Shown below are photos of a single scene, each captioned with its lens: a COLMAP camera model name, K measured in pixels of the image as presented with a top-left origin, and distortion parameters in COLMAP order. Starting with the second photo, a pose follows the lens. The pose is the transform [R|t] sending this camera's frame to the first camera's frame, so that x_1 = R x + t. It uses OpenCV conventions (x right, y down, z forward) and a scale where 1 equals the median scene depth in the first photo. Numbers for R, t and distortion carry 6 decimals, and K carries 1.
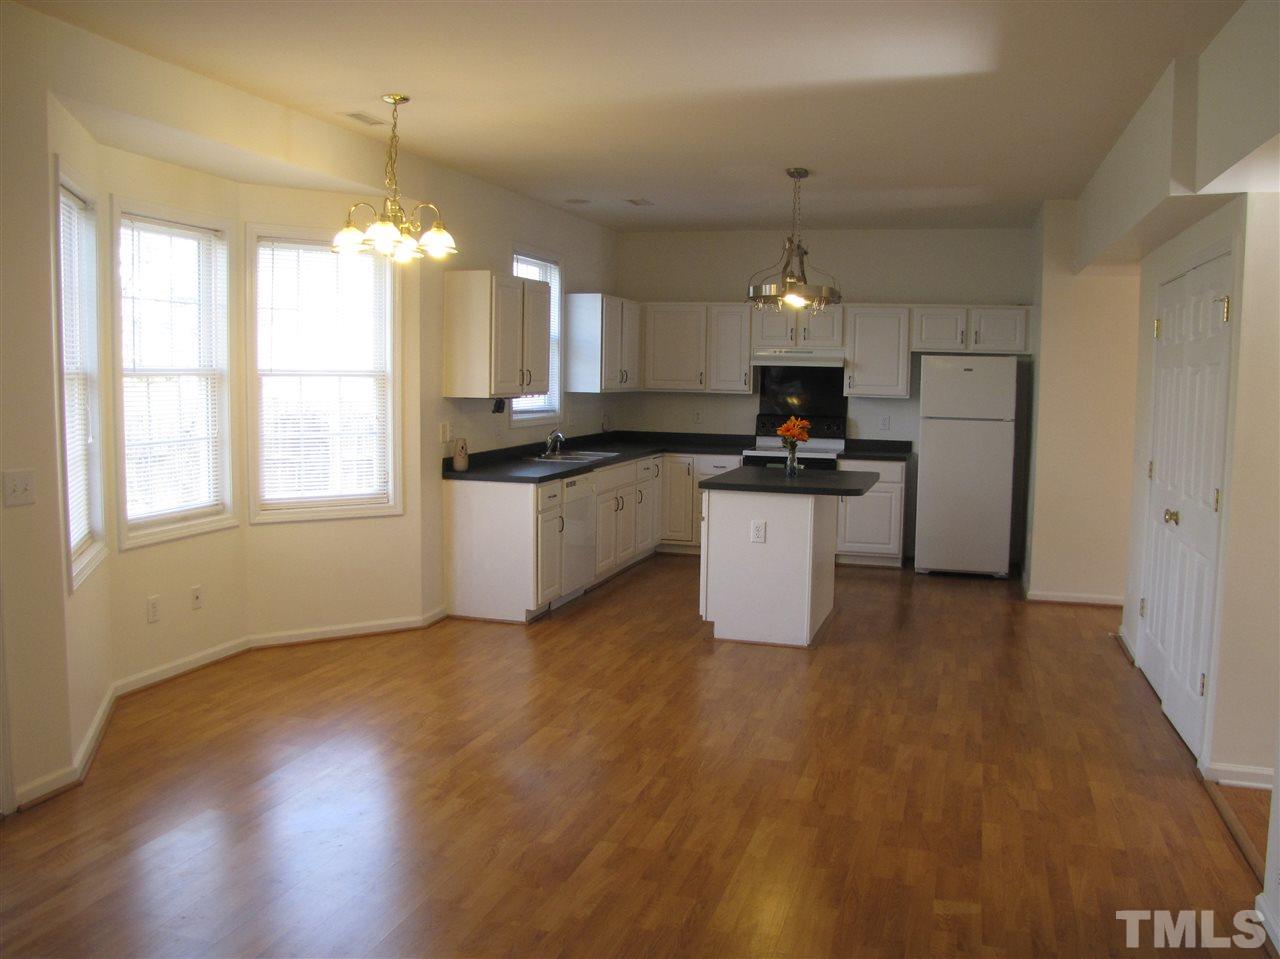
lens RADIAL K [[1060.3, 0, 645.1], [0, 1060.3, 456.8], [0, 0, 1]] dist [-0.184189, 0.159219]
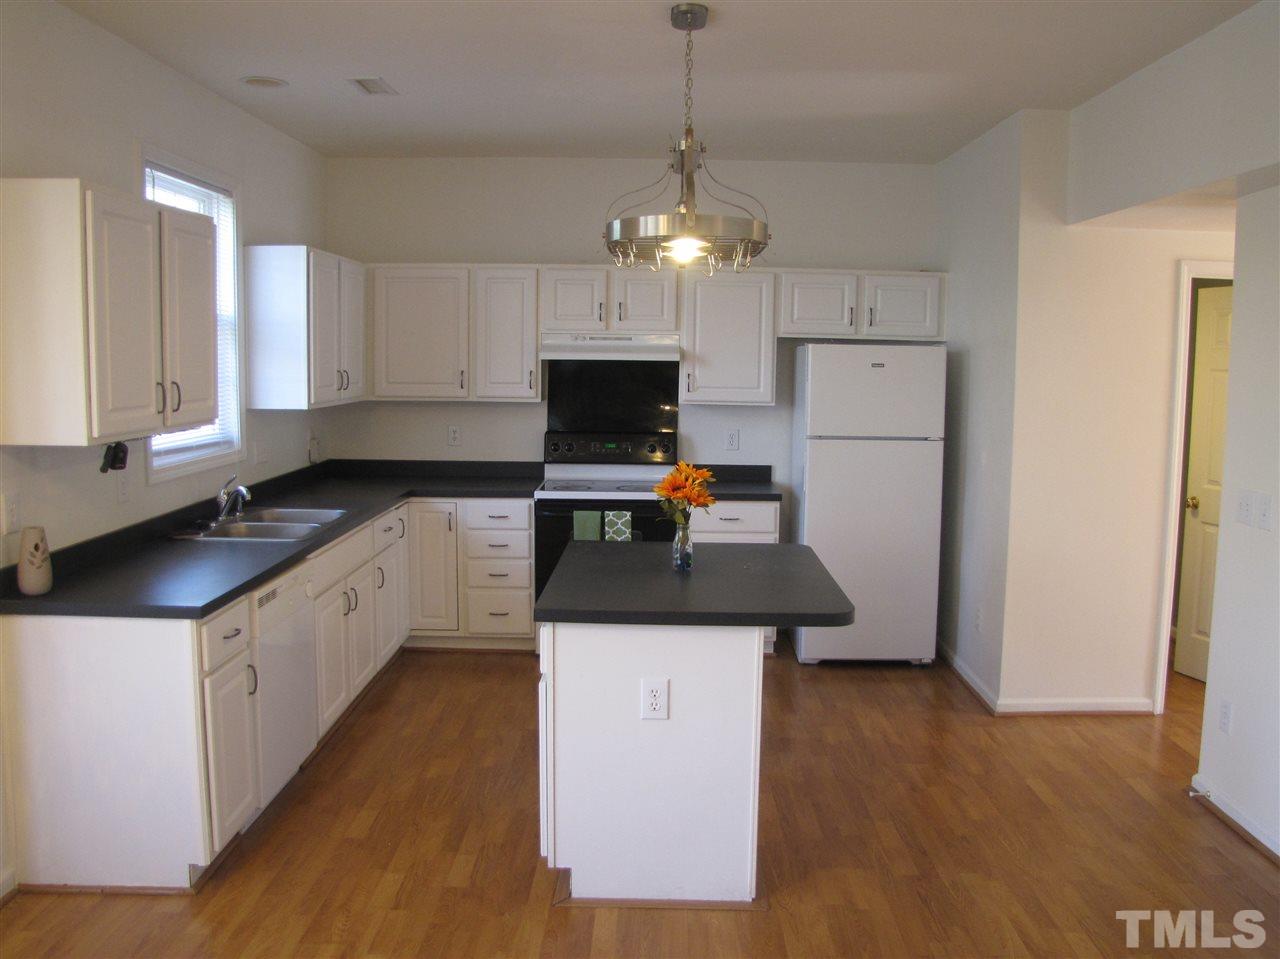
lens RADIAL K [[1060.3, 0, 645.1], [0, 1060.3, 456.8], [0, 0, 1]] dist [-0.184189, 0.159219]
pose [[0.957962, -0.032509, 0.285047, -0.028964], [0.026705, 0.999350, 0.024227, -0.044017], [-0.285649, -0.015596, 0.958207, 0.384894]]
